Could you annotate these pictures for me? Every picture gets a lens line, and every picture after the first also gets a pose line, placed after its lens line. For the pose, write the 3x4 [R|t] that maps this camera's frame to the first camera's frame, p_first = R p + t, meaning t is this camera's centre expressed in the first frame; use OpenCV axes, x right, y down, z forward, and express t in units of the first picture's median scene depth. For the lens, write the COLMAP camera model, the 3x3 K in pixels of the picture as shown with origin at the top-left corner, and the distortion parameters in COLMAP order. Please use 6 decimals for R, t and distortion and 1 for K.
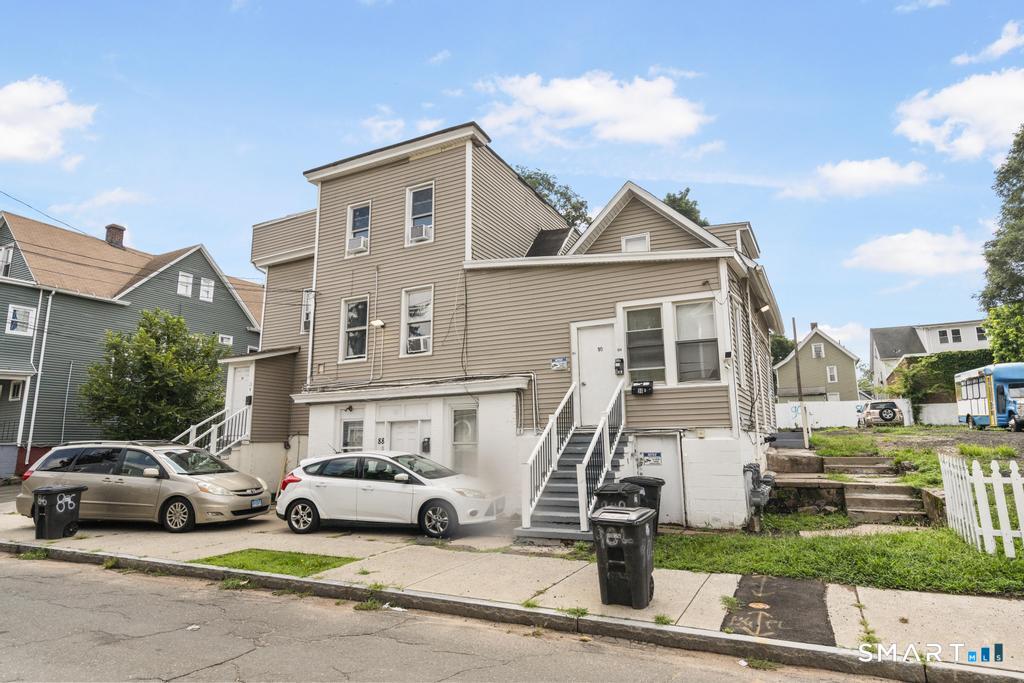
lens RADIAL K [[576.5, 0, 512.0], [0, 576.5, 341.5], [0, 0, 1]] dist [0.007420, -0.000020]
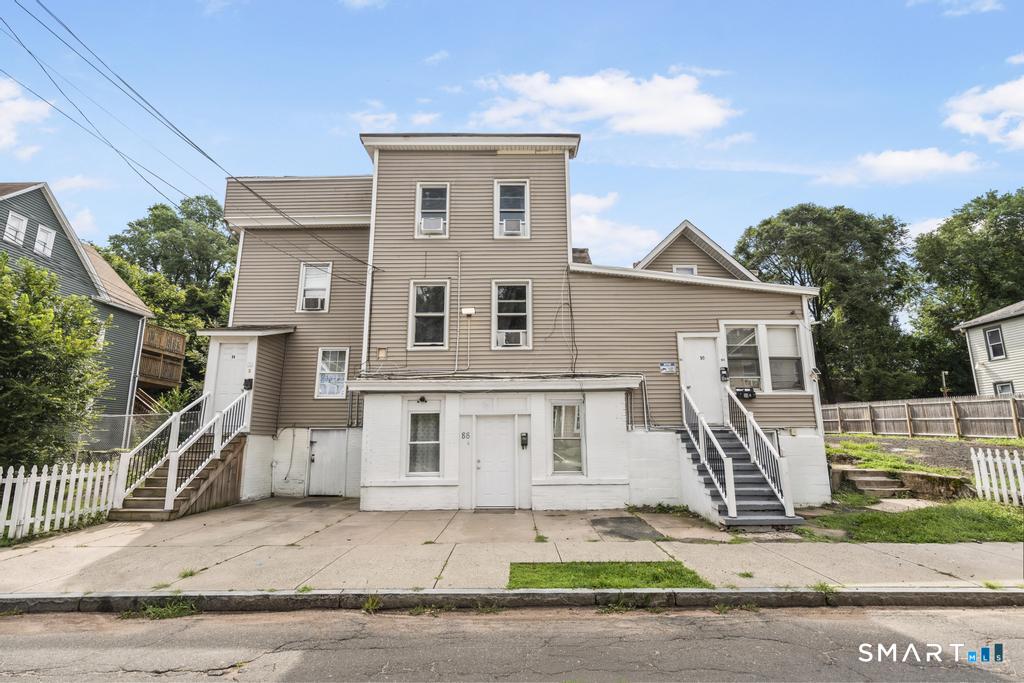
lens RADIAL K [[484.2, 0, 516.0], [0, 484.2, 344.3], [0, 0, 1]] dist [0.000361, 0.000919]
pose [[0.887279, 0.097257, 0.450863, -0.604188], [-0.086190, 0.995259, -0.045072, 0.060358], [-0.453109, 0.001131, 0.891454, 0.293800]]
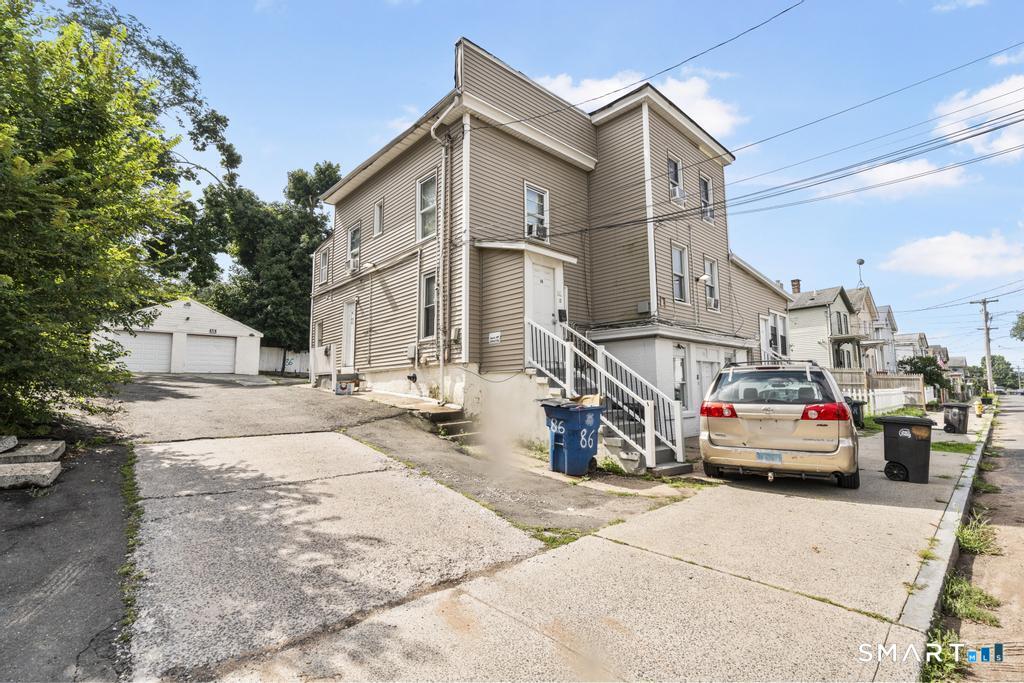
lens RADIAL K [[461.4, 0, 516.0], [0, 461.4, 342.7], [0, 0, 1]] dist [-0.000487, 0.000371]
pose [[0.337833, 0.108835, 0.934892, -1.421308], [-0.162192, 0.985165, -0.056078, 0.248317], [-0.927126, -0.132687, 0.350474, 1.175310]]
